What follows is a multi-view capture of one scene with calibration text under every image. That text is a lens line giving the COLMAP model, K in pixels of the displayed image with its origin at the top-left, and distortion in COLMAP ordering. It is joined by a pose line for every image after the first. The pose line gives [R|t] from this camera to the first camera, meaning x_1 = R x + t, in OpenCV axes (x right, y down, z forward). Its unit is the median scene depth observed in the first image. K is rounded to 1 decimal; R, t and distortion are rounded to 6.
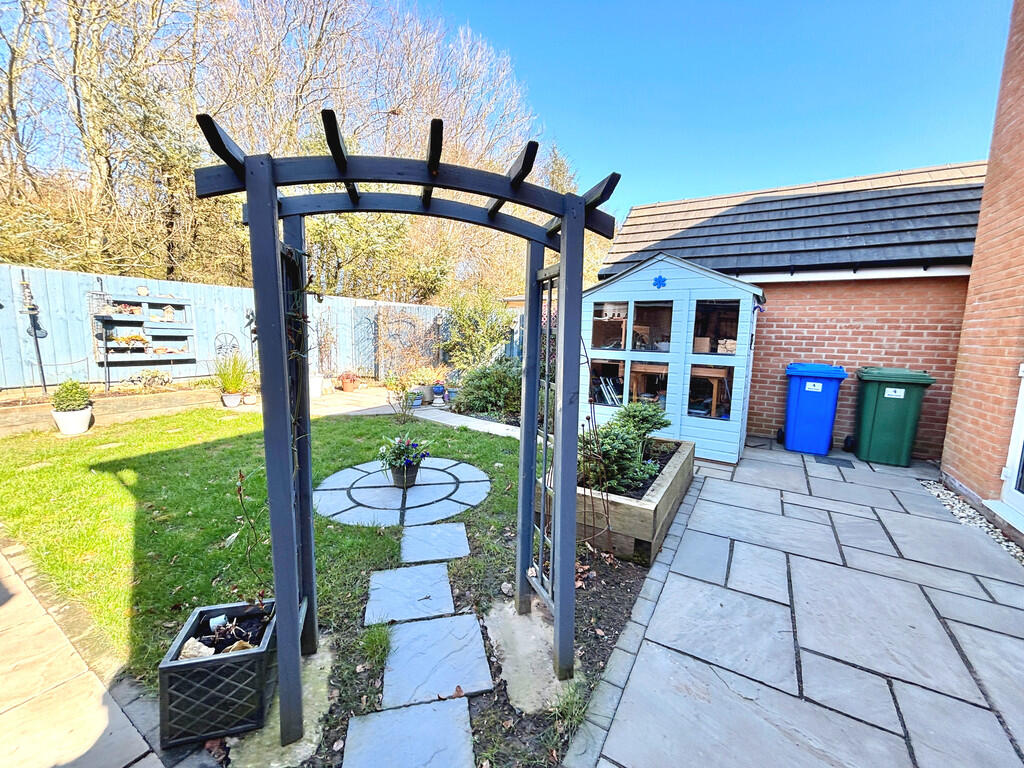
lens RADIAL K [[414.2, 0, 512.0], [0, 414.2, 384.0], [0, 0, 1]] dist [0.001549, 0.000217]
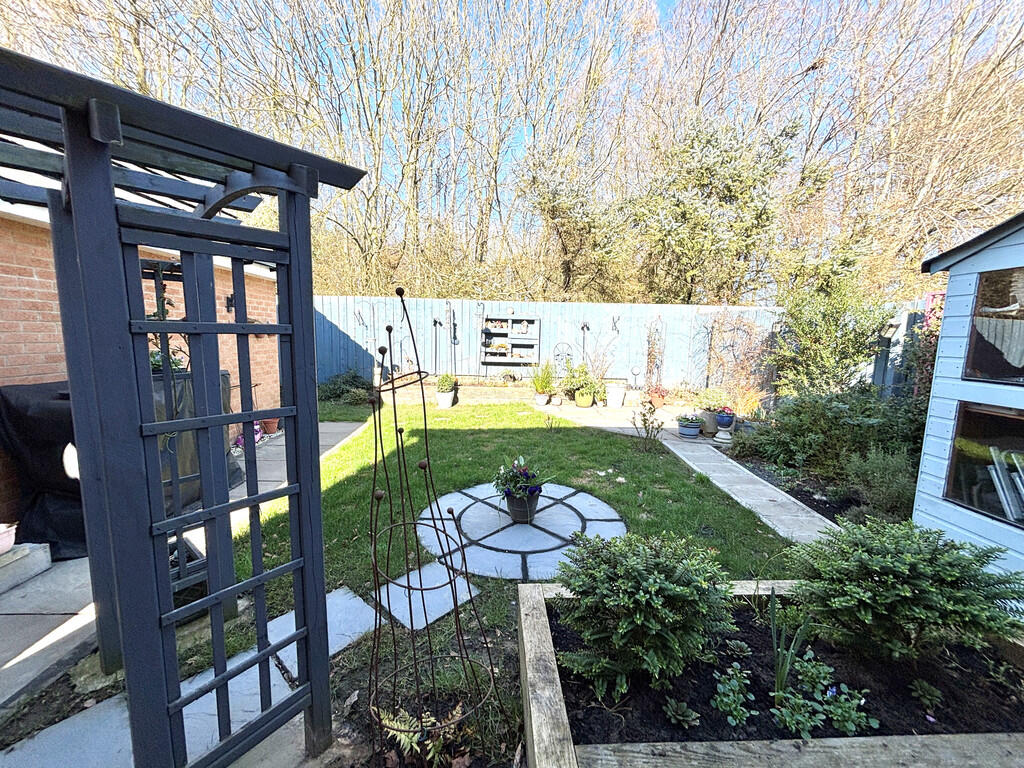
lens RADIAL K [[413.8, 0, 508.3], [0, 413.8, 360.6], [0, 0, 1]] dist [0.000160, -0.000068]
pose [[0.543751, 0.040064, -0.838290, 0.244211], [-0.114991, 0.992996, -0.027130, -0.027740], [0.831331, 0.111148, 0.544550, 0.287822]]
